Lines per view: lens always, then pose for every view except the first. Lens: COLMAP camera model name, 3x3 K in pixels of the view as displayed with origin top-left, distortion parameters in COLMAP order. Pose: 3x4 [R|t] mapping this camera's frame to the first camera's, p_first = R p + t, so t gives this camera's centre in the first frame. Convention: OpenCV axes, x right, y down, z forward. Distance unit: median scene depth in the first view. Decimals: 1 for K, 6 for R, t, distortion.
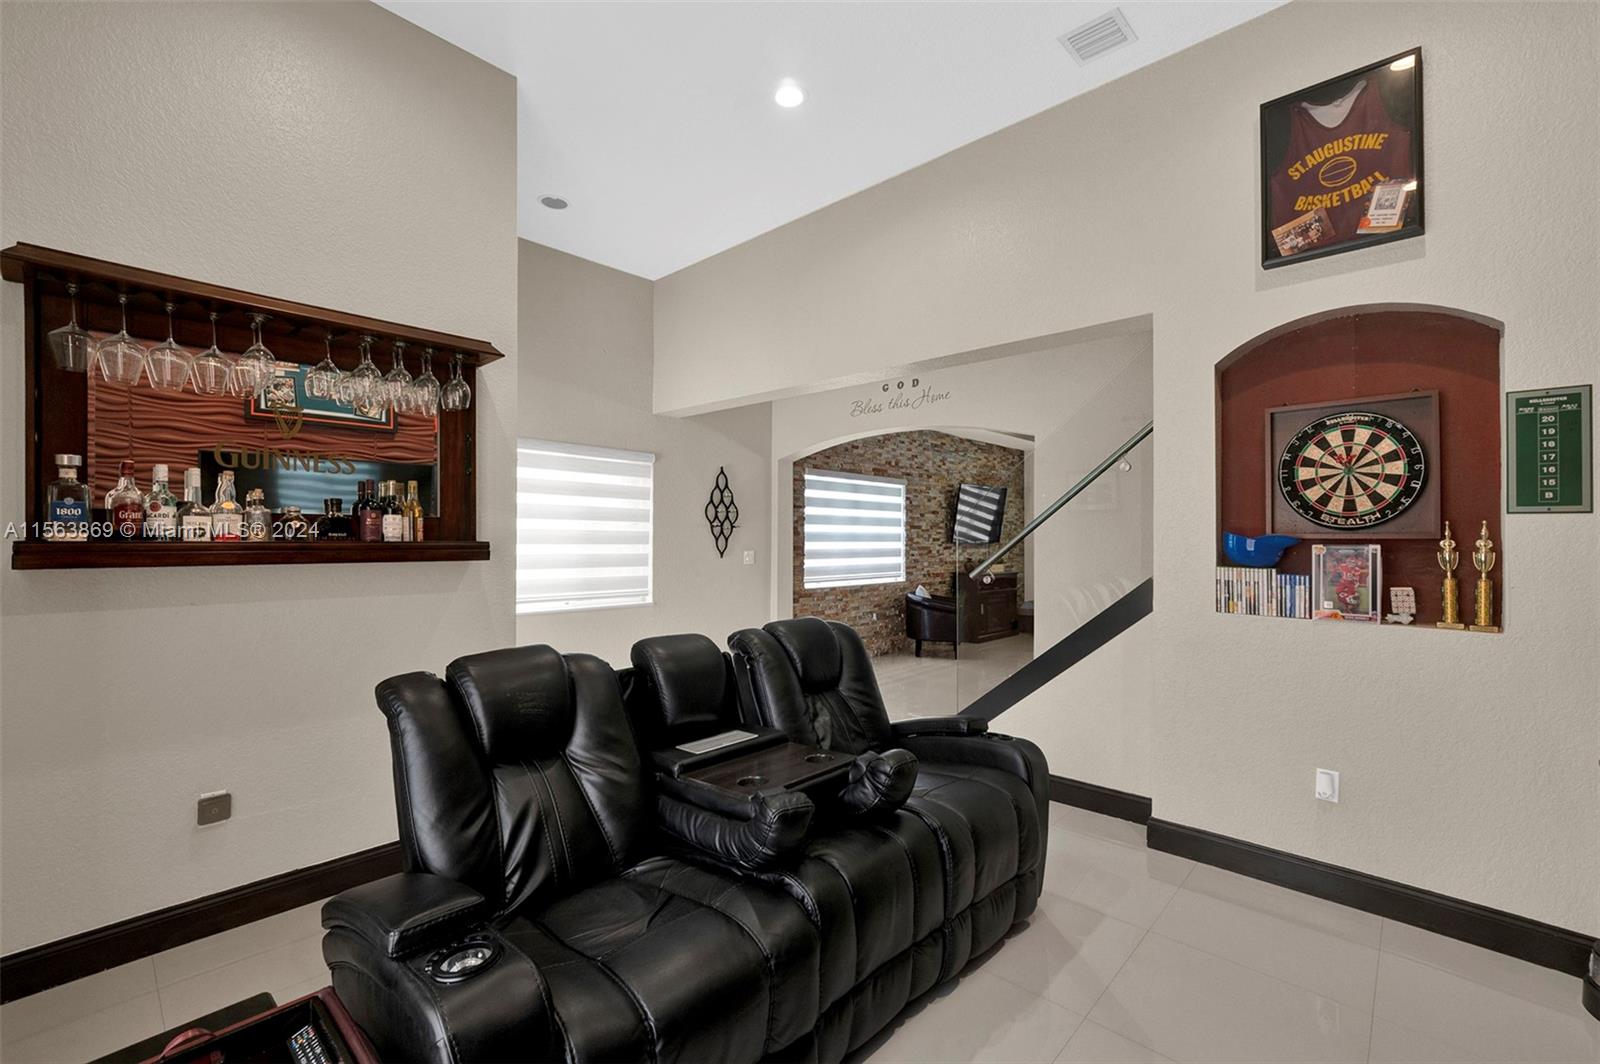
lens RADIAL K [[691.6, 0, 802.6], [0, 691.6, 521.7], [0, 0, 1]] dist [-0.001679, -0.000283]
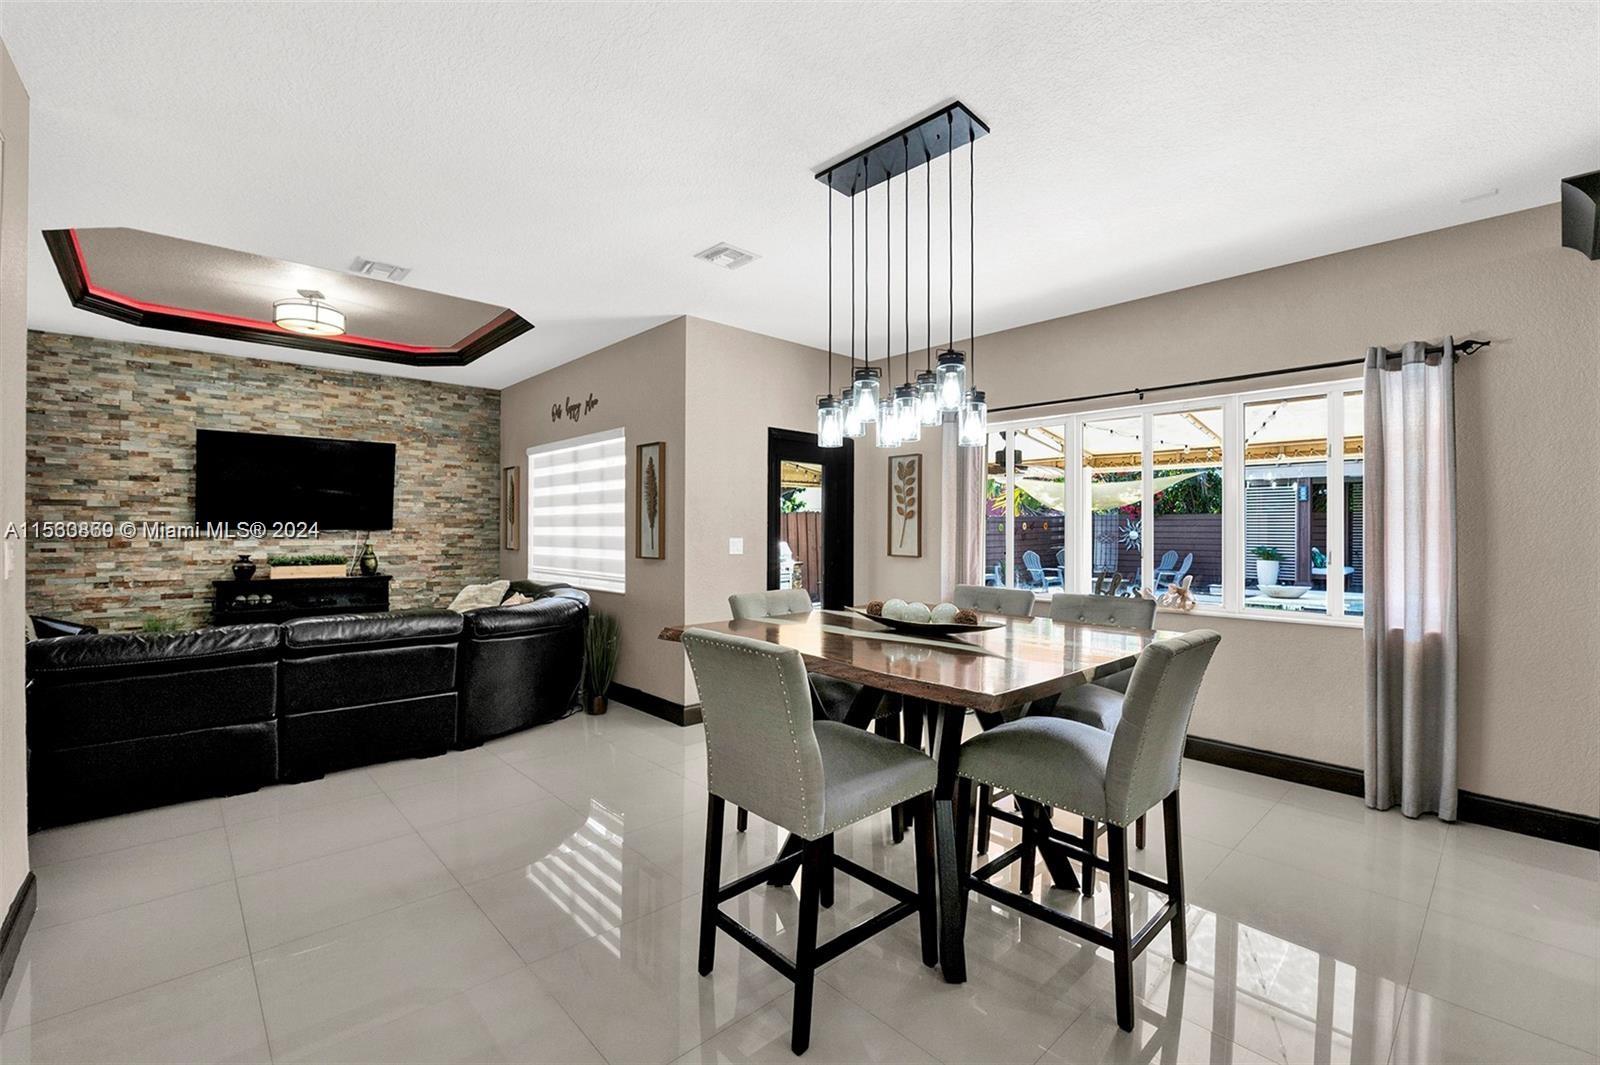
lens RADIAL K [[692.8, 0, 815.8], [0, 692.8, 530.7], [0, 0, 1]] dist [-0.010907, -0.000292]
pose [[0.997982, -0.005450, -0.063262, 0.844368], [0.006763, 0.999766, 0.020562, 0.024509], [0.063135, -0.020949, 0.997785, 0.471981]]
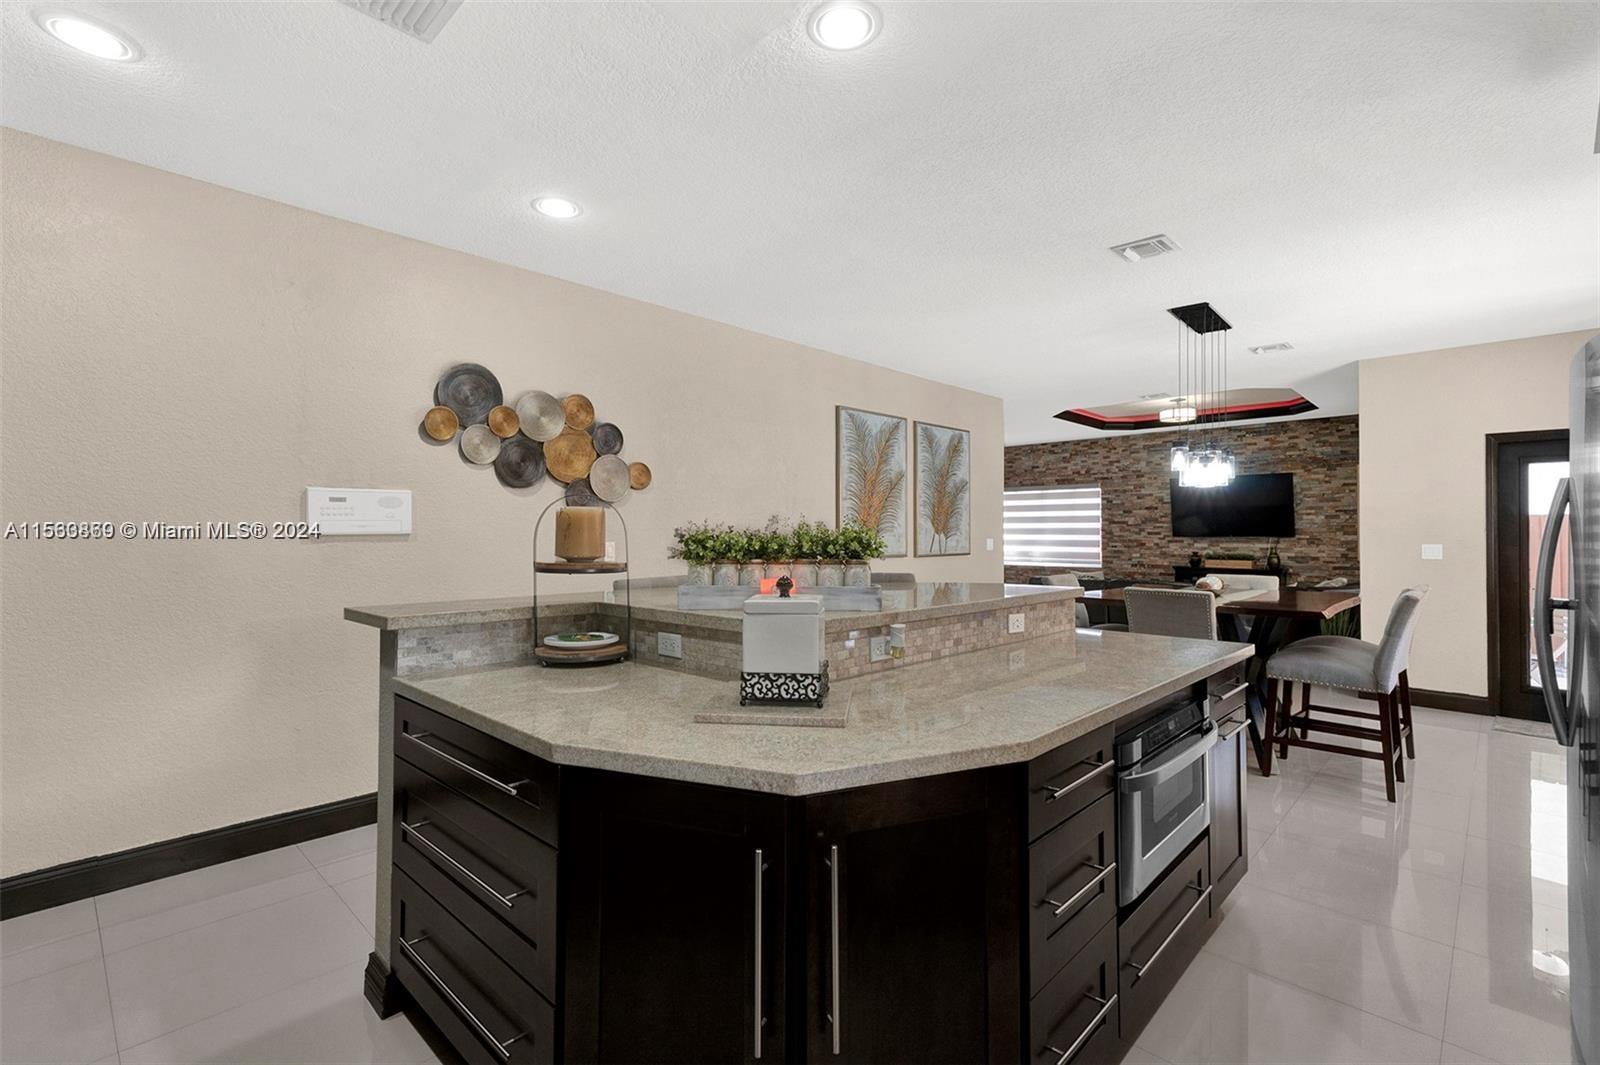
lens RADIAL K [[691.6, 0, 802.6], [0, 691.6, 522.2], [0, 0, 1]] dist [-0.001679, -0.000283]
pose [[-0.013642, -0.021706, -0.999671, 1.343477], [0.019620, 0.999566, -0.021972, 0.022765], [0.999714, -0.019914, -0.013210, 0.493133]]
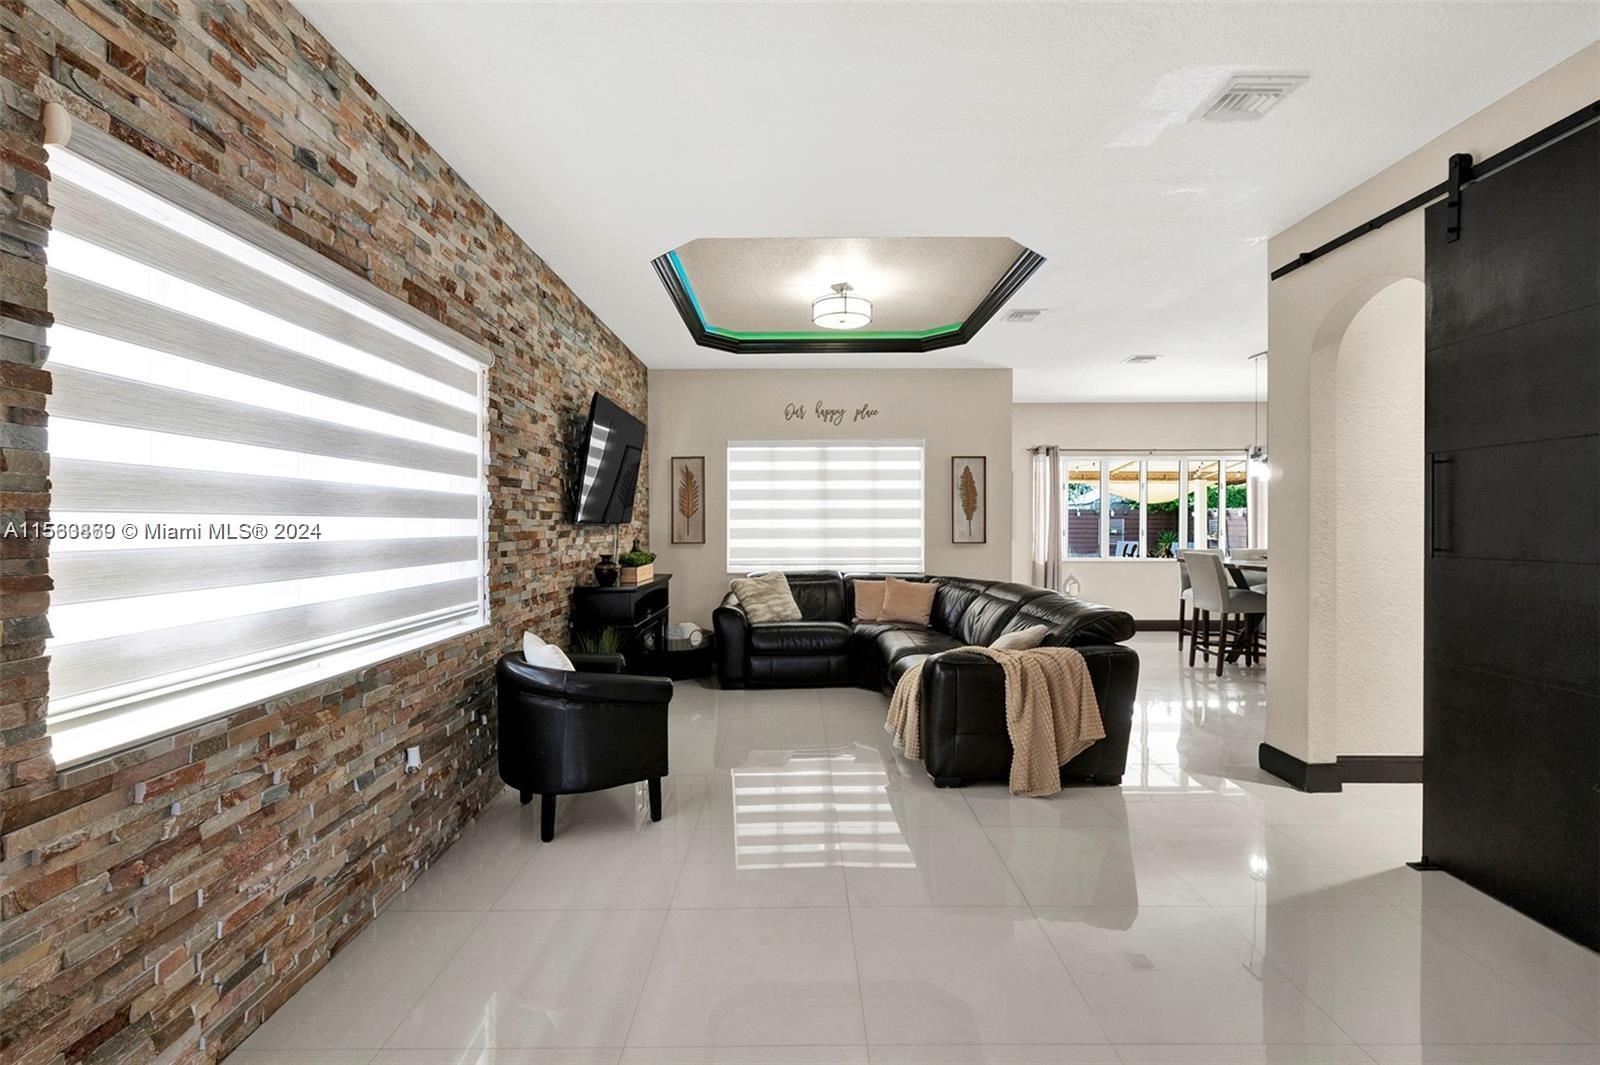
lens RADIAL K [[691.6, 0, 802.6], [0, 691.6, 522.2], [0, 0, 1]] dist [-0.001679, -0.000283]
pose [[0.737314, -0.008137, 0.675502, 0.022034], [-0.004874, 0.999837, 0.017365, 0.023233], [-0.675533, -0.016096, 0.737154, 0.607713]]
